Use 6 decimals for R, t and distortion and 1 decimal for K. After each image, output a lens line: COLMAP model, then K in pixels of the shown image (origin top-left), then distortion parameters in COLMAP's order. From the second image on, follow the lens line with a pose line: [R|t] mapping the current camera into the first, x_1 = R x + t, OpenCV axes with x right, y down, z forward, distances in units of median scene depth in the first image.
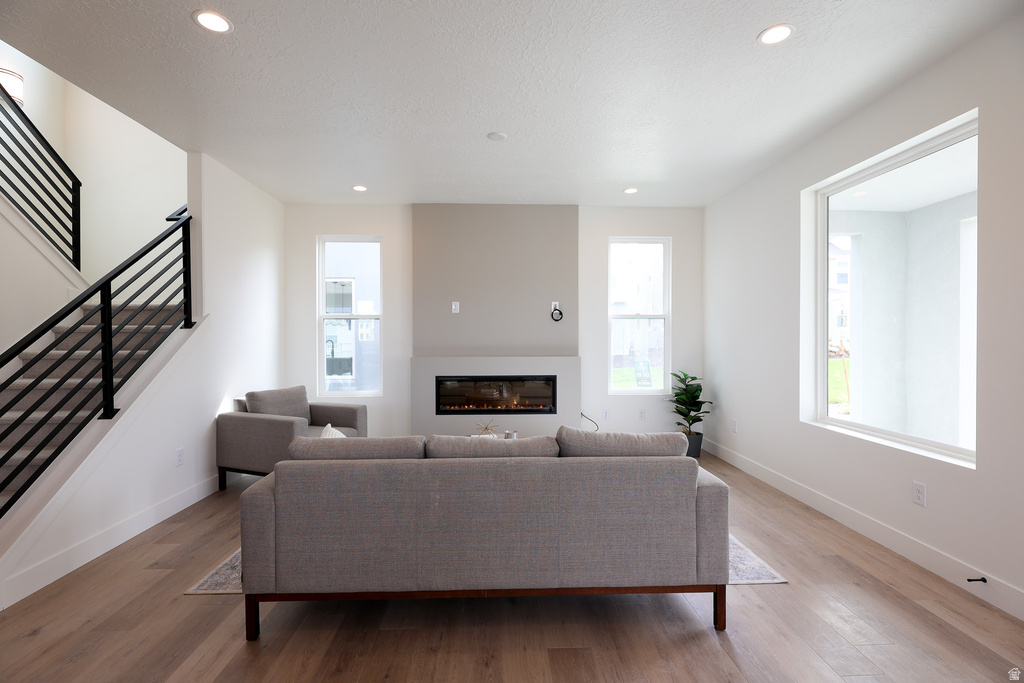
lens RADIAL K [[469.1, 0, 514.2], [0, 469.1, 340.6], [0, 0, 1]] dist [-0.003488, 0.002450]
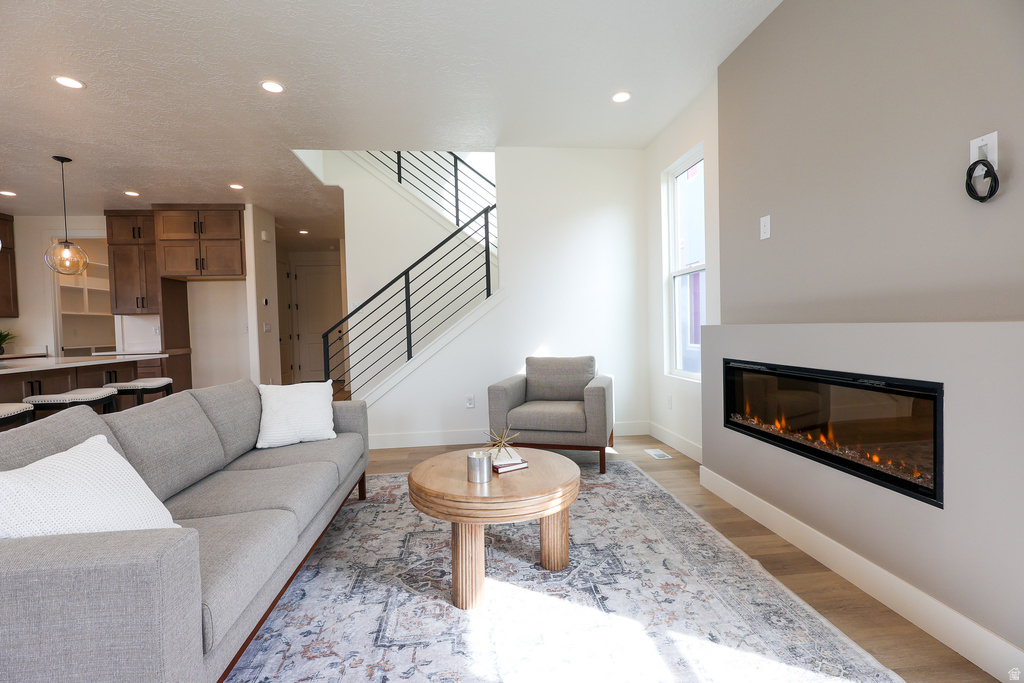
lens RADIAL K [[469.1, 0, 512.0], [0, 469.1, 340.3], [0, 0, 1]] dist [-0.003488, 0.002450]
pose [[0.064379, 0.029514, -0.997489, 0.376790], [0.019304, 0.999339, 0.030815, 0.031118], [0.997739, -0.021240, 0.063767, 0.704753]]
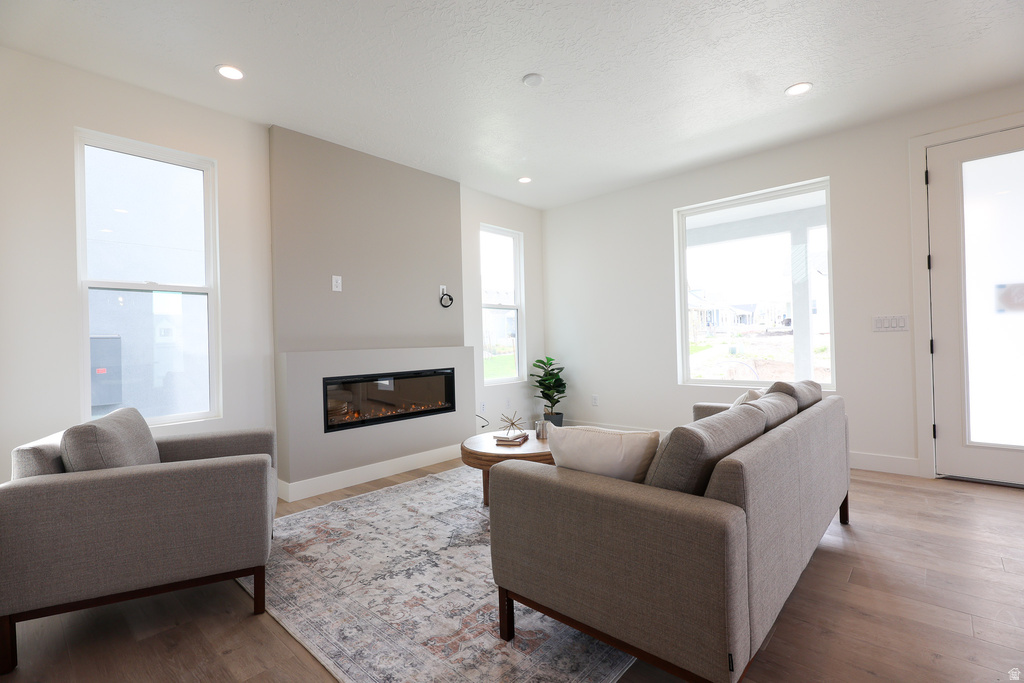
lens RADIAL K [[469.1, 0, 515.0], [0, 469.1, 338.9], [0, 0, 1]] dist [-0.003488, 0.002450]
pose [[0.699243, -0.011413, 0.714793, -0.465261], [0.029990, 0.999461, -0.013380, 0.034813], [-0.714254, 0.030793, 0.699208, 0.296962]]
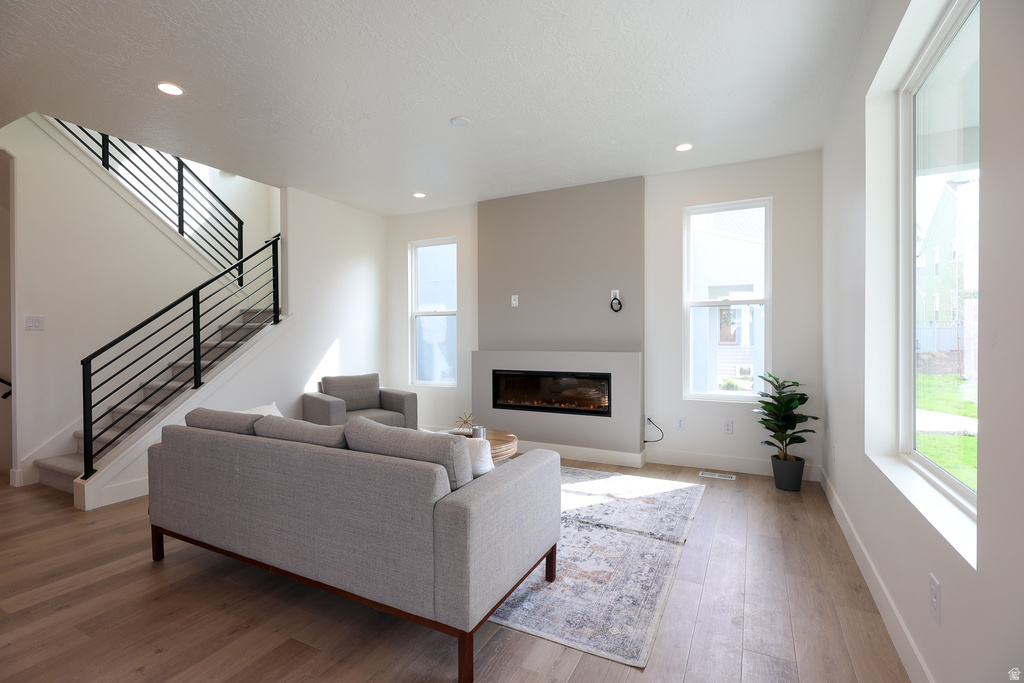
lens RADIAL K [[469.1, 0, 512.6], [0, 469.1, 339.1], [0, 0, 1]] dist [-0.003488, 0.002450]
pose [[0.868968, -0.001131, -0.494867, 0.367734], [0.000275, 0.999998, -0.001802, 0.011594], [0.494868, 0.001429, 0.868967, 0.142199]]
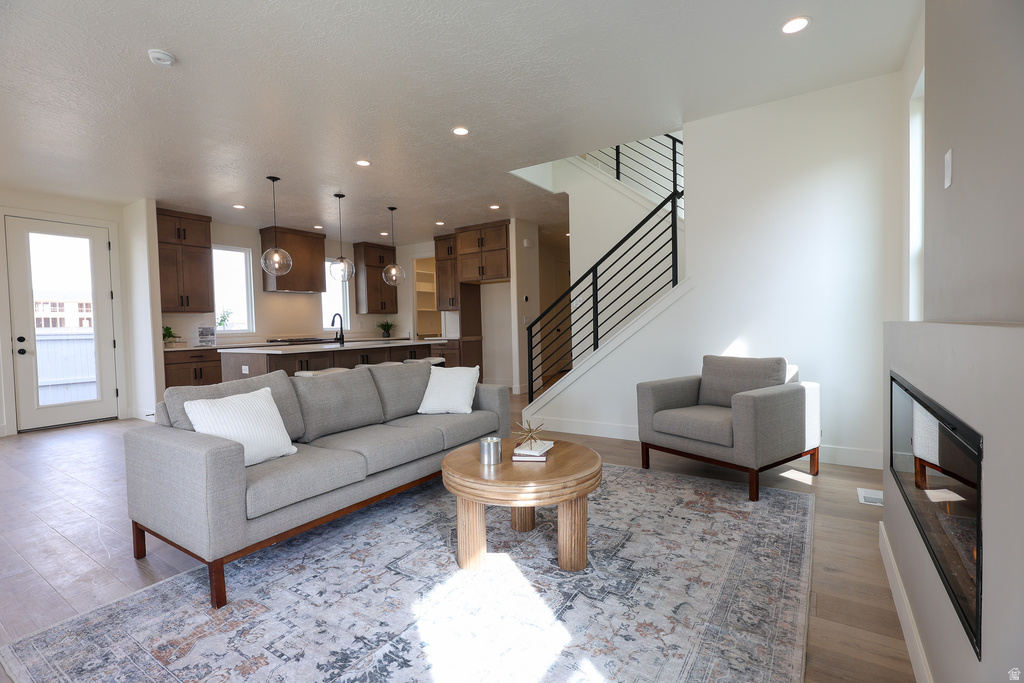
lens RADIAL K [[469.1, 0, 509.9], [0, 469.1, 340.4], [0, 0, 1]] dist [-0.003488, 0.002450]
pose [[-0.587659, 0.043306, -0.807949, 0.326464], [0.020548, 0.999043, 0.038603, 0.028995], [0.808848, 0.006084, -0.587987, 0.965814]]
